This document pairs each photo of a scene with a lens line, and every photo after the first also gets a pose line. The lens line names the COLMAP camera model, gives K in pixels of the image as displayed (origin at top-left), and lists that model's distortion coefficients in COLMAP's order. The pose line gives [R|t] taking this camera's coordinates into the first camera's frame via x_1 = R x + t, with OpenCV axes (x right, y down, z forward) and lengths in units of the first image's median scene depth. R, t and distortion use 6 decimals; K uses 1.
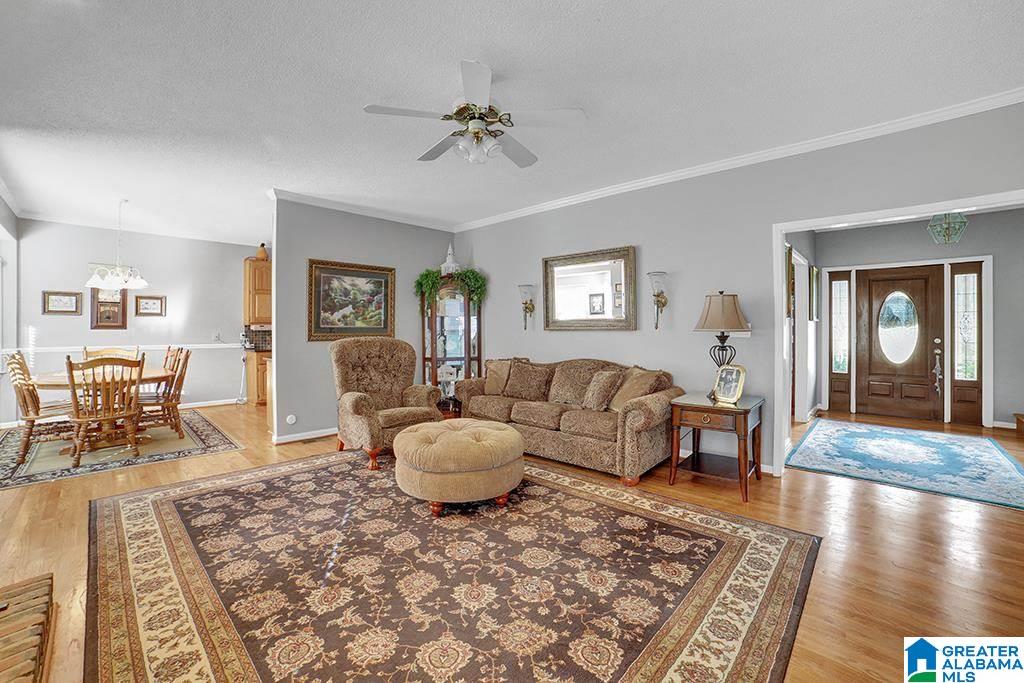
lens RADIAL K [[402.5, 0, 507.4], [0, 402.5, 335.4], [0, 0, 1]] dist [-0.064011, 0.003524]
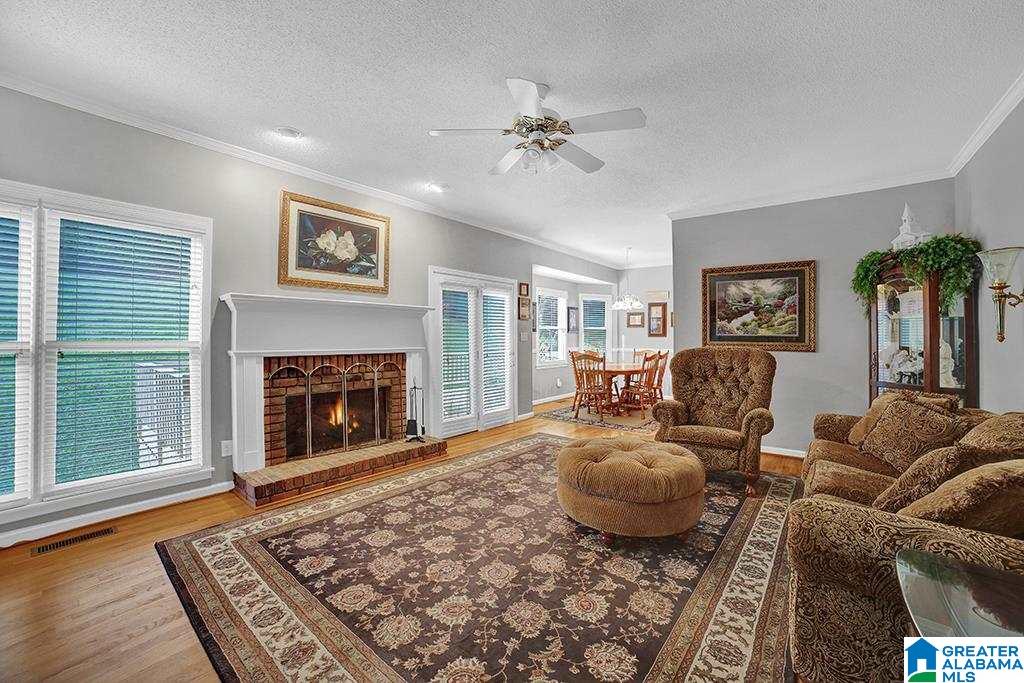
lens RADIAL K [[402.5, 0, 536.8], [0, 402.5, 342.1], [0, 0, 1]] dist [-0.064011, 0.003524]
pose [[0.128318, 0.013456, -0.991642, 0.957460], [-0.014684, 0.999824, 0.011667, -0.020249], [0.991624, 0.013064, 0.128493, 0.876579]]
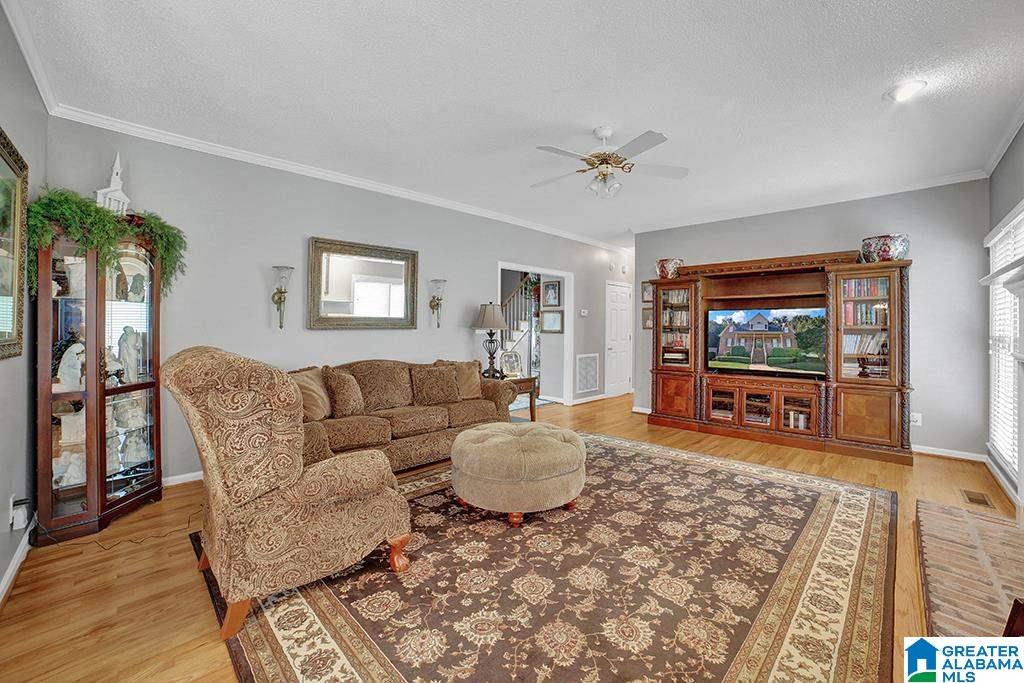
lens RADIAL K [[402.5, 0, 502.8], [0, 402.5, 332.4], [0, 0, 1]] dist [-0.064011, 0.003524]
pose [[0.063781, -0.009346, 0.997920, -1.398863], [-0.002650, 0.999951, 0.009535, -0.025717], [-0.997960, -0.003253, 0.063753, 1.263131]]
